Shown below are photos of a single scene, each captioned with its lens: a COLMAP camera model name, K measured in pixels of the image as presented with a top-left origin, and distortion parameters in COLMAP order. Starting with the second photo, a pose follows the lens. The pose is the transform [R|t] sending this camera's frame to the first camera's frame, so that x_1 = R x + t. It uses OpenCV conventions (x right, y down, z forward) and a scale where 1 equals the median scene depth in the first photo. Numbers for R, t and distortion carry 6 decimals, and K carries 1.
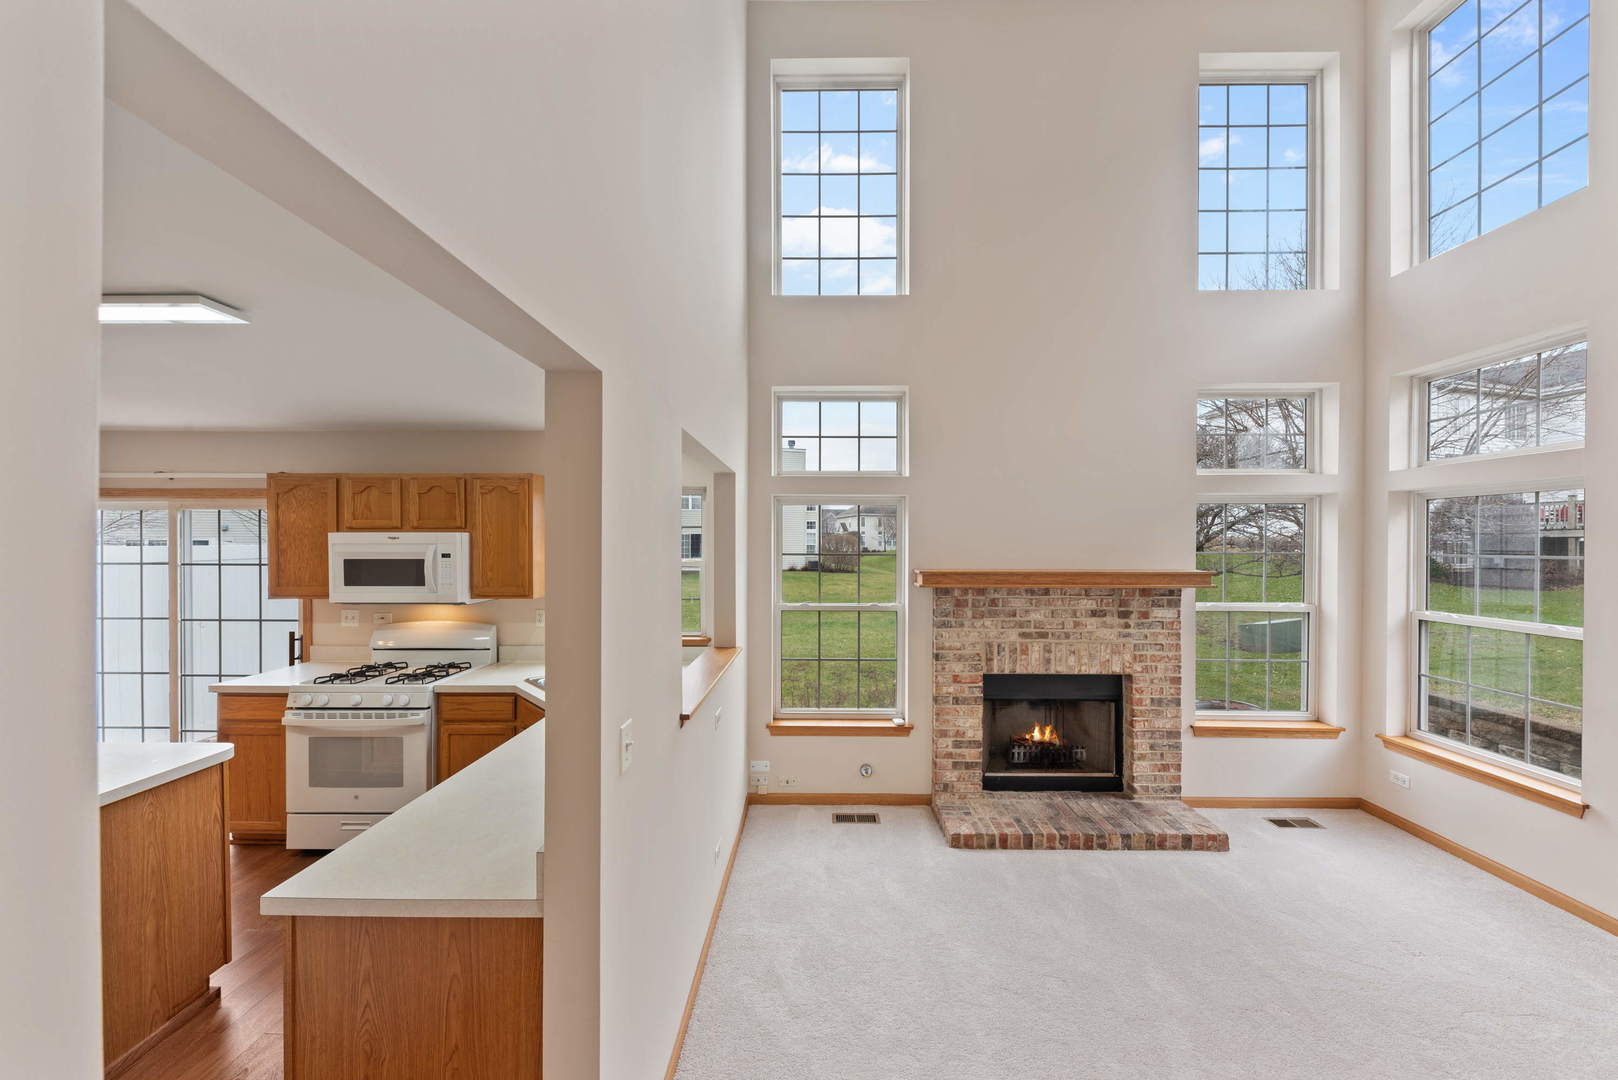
lens RADIAL K [[557.1, 0, 811.0], [0, 557.1, 548.0], [0, 0, 1]] dist [0.005335, -0.001391]
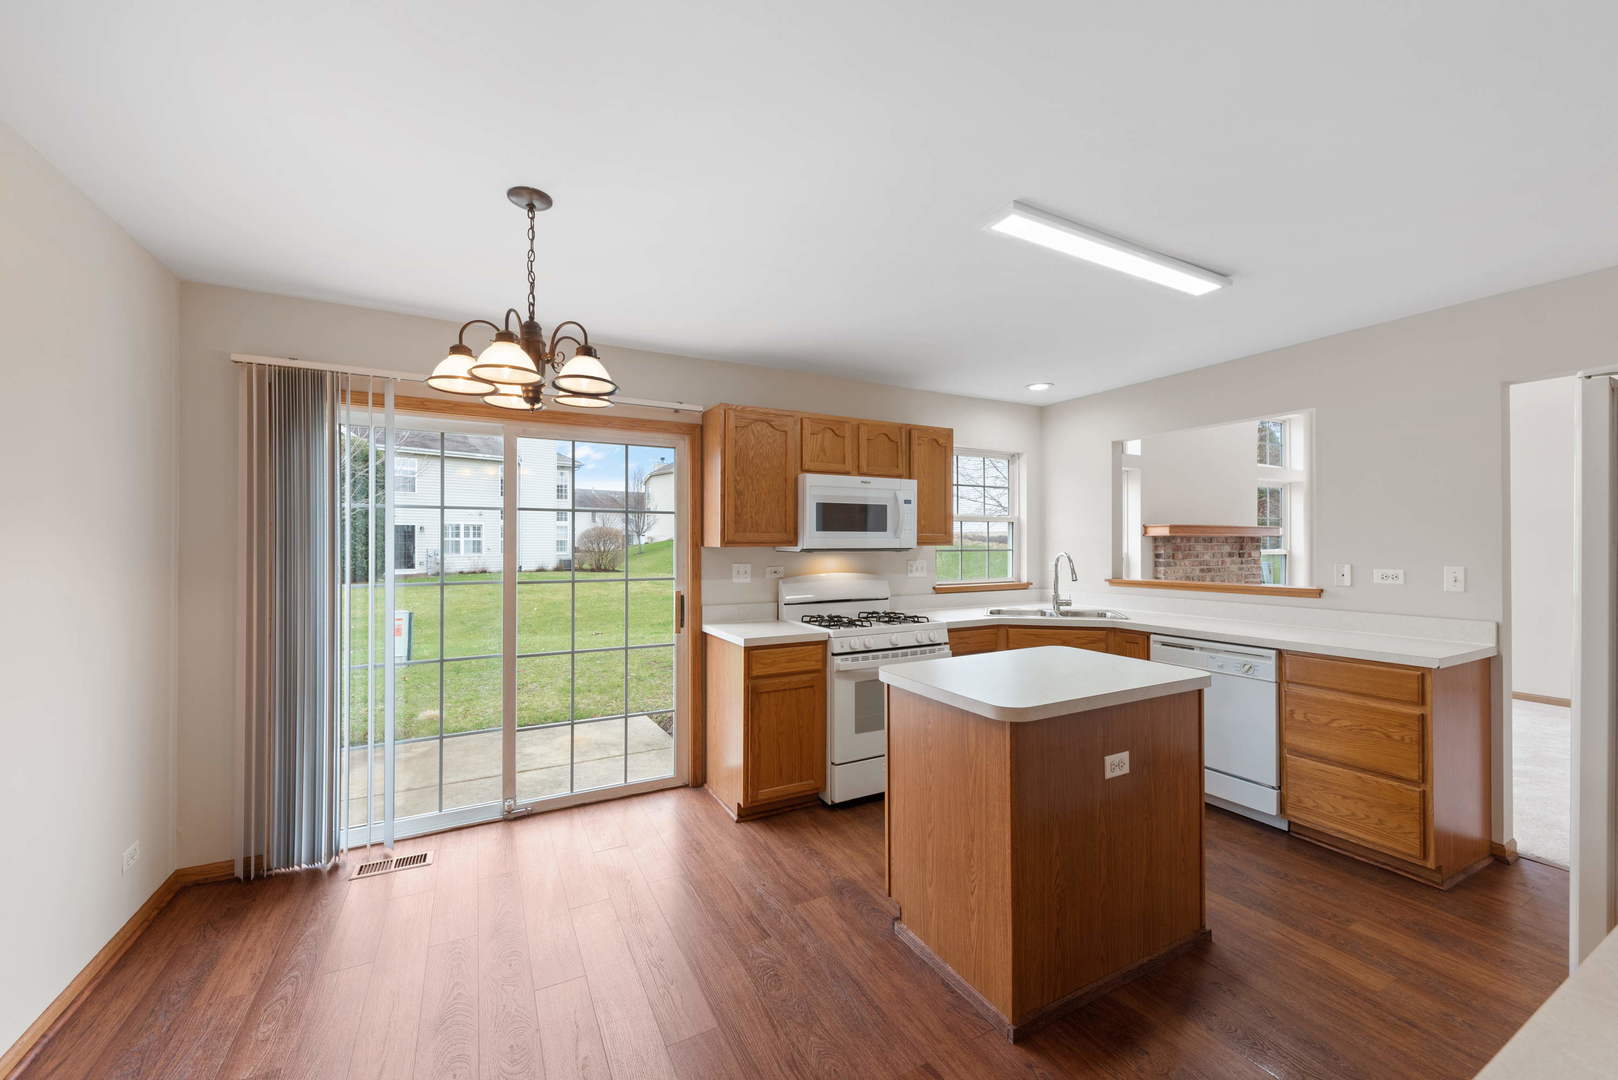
lens RADIAL K [[623.6, 0, 814.5], [0, 623.6, 540.9], [0, 0, 1]] dist [0.000384, 0.000311]
pose [[0.877195, -0.001487, 0.480132, -1.270890], [0.007254, 0.999922, -0.010156, 0.089936], [-0.480080, 0.012392, 0.877137, 0.073200]]
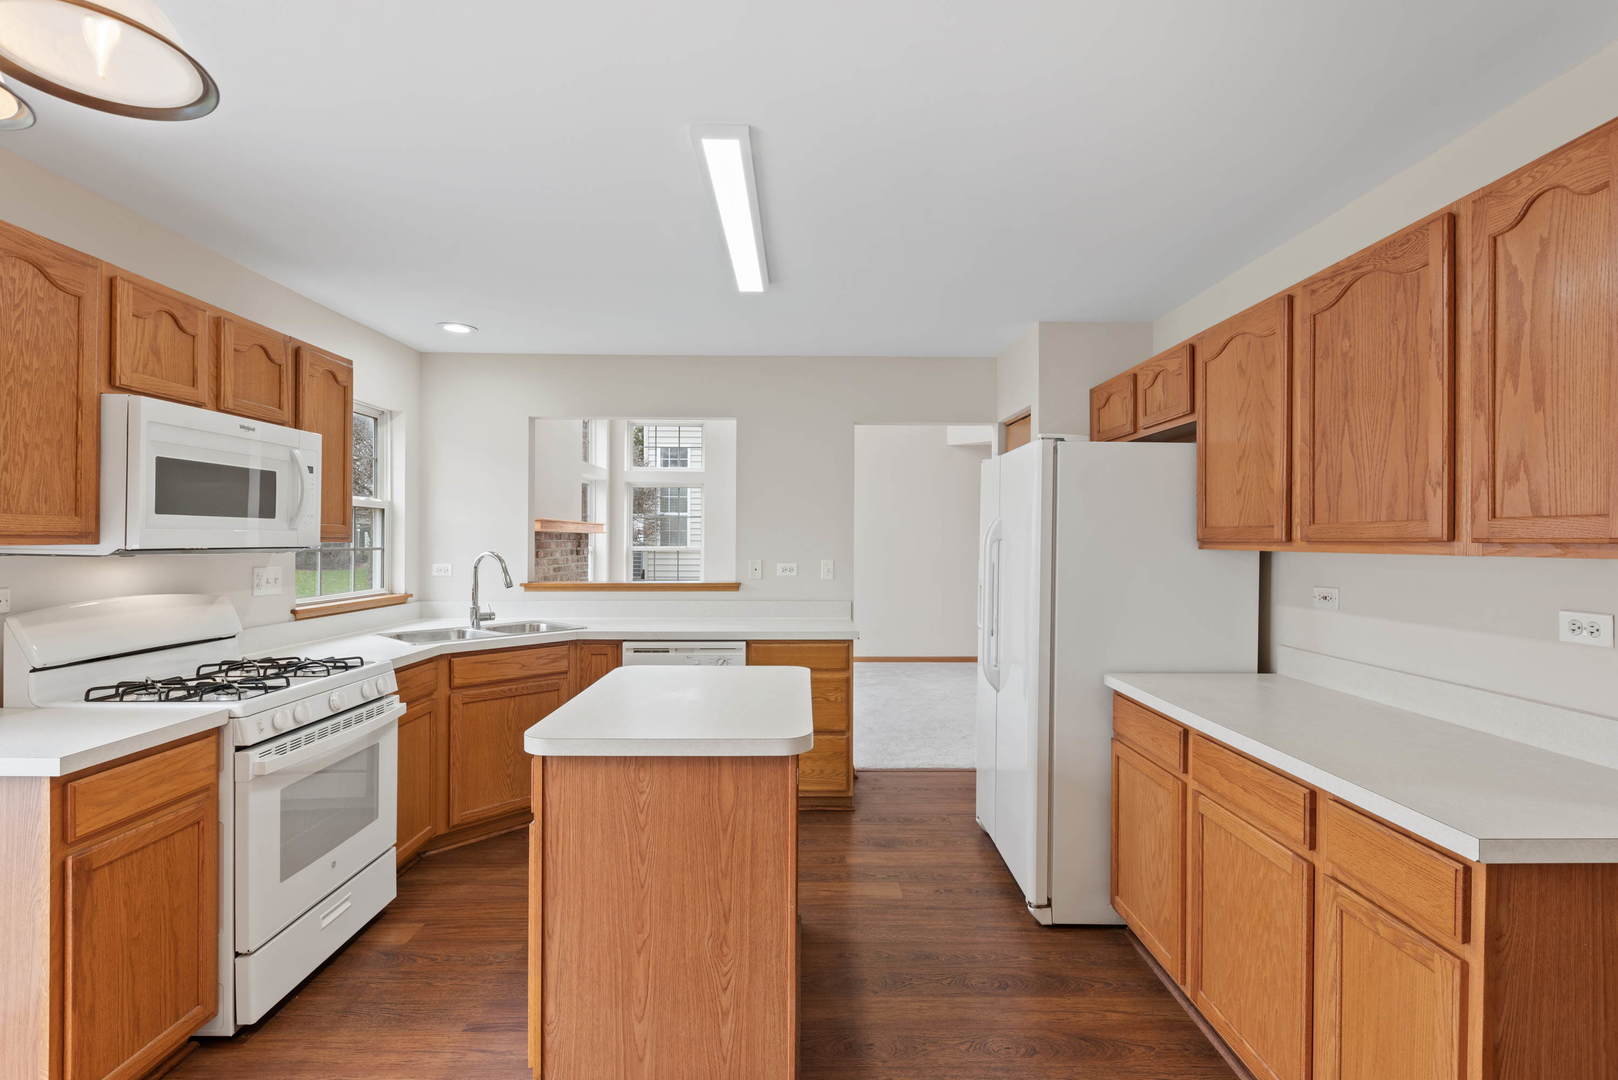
lens RADIAL K [[747.6, 0, 815.6], [0, 747.6, 541.7], [0, 0, 1]] dist [0.004388, -0.004476]
pose [[-0.024196, -0.004220, 0.999698, -1.398966], [0.002242, 0.999988, 0.004276, 0.085229], [-0.999705, 0.002345, -0.024186, 0.434197]]
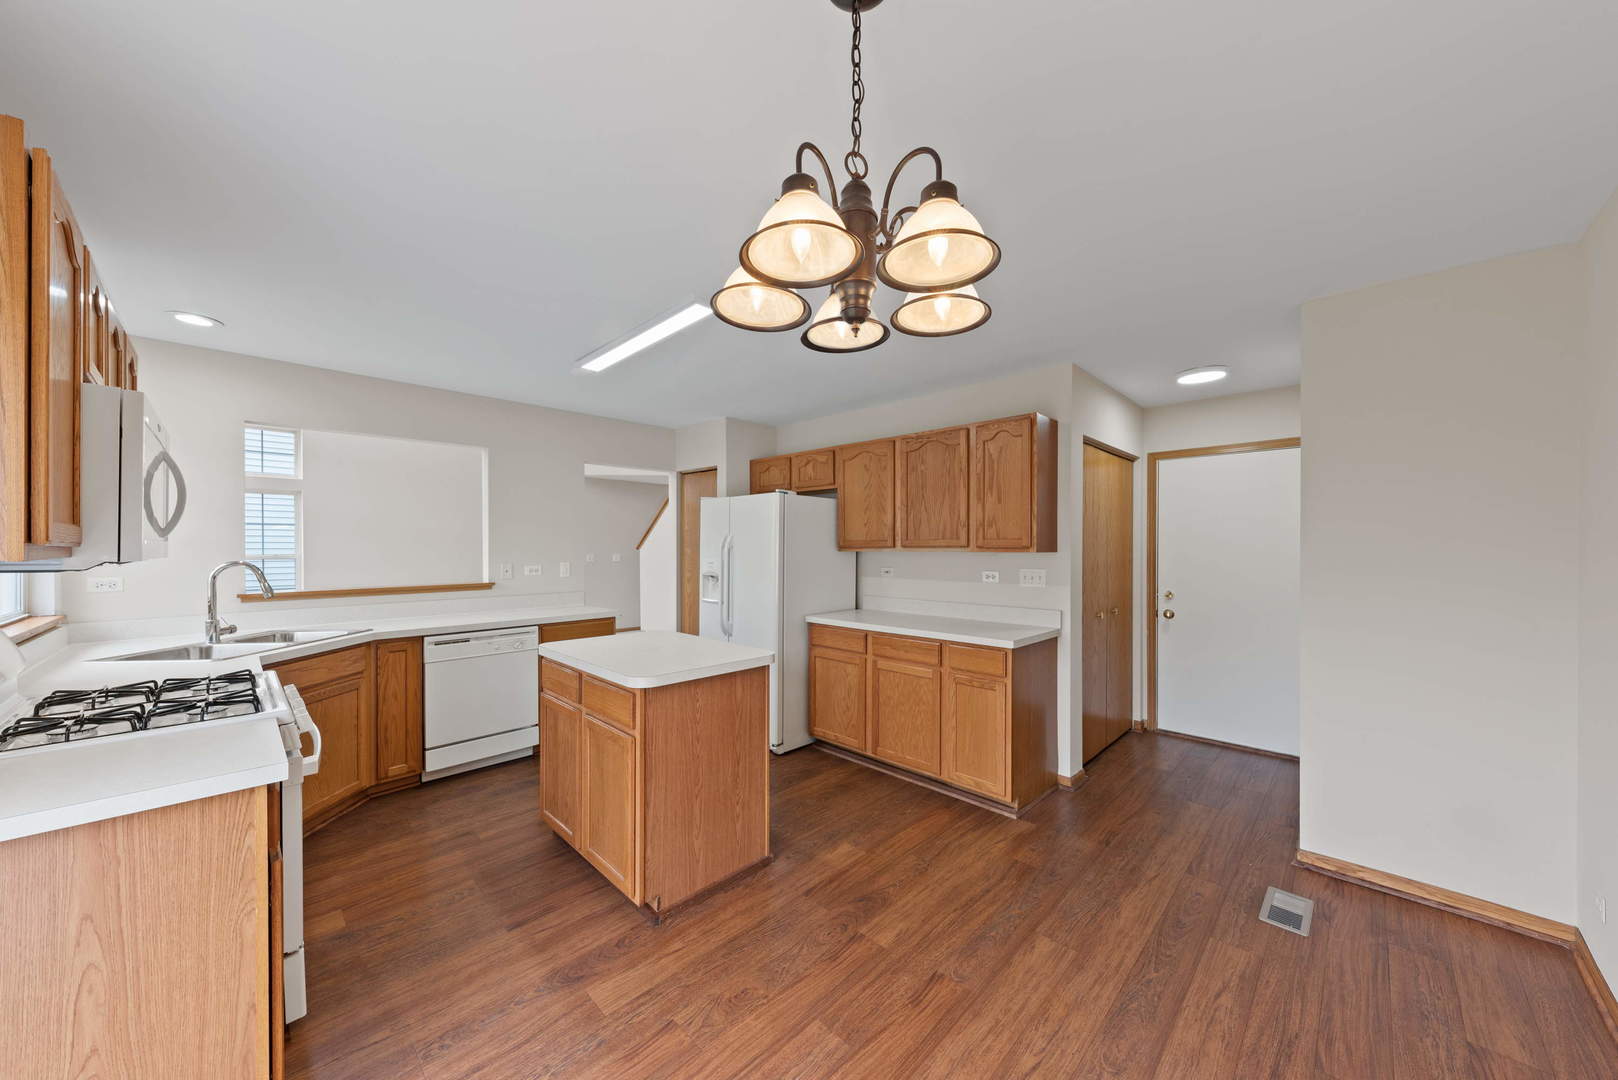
lens RADIAL K [[557.1, 0, 813.7], [0, 557.1, 553.9], [0, 0, 1]] dist [0.005335, -0.001391]
pose [[-0.719959, -0.010827, 0.693932, -1.415888], [0.003063, 0.999819, 0.018777, 0.080900], [-0.694010, 0.015644, -0.719796, 0.894413]]
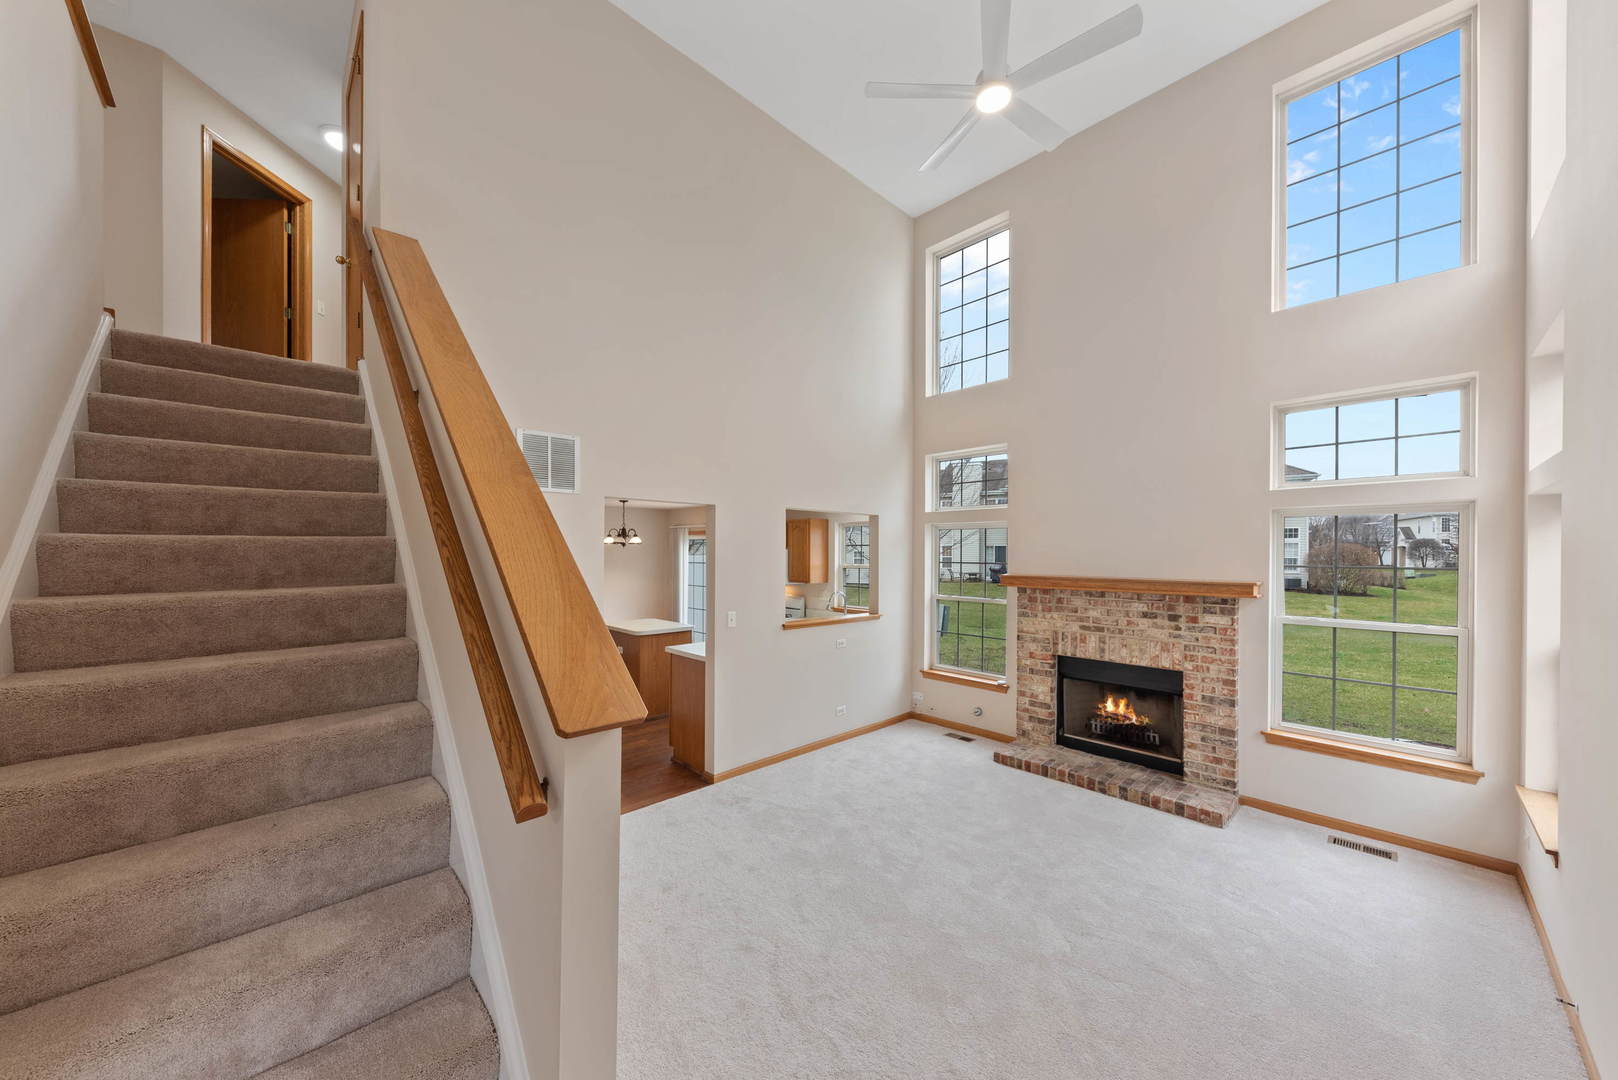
lens RADIAL K [[557.1, 0, 814.3], [0, 557.1, 566.0], [0, 0, 1]] dist [0.005335, -0.001391]
pose [[0.702585, 0.016709, -0.711404, 0.862702], [-0.013997, 0.999855, 0.009660, 0.011555], [0.711462, 0.003171, 0.702717, -0.339513]]
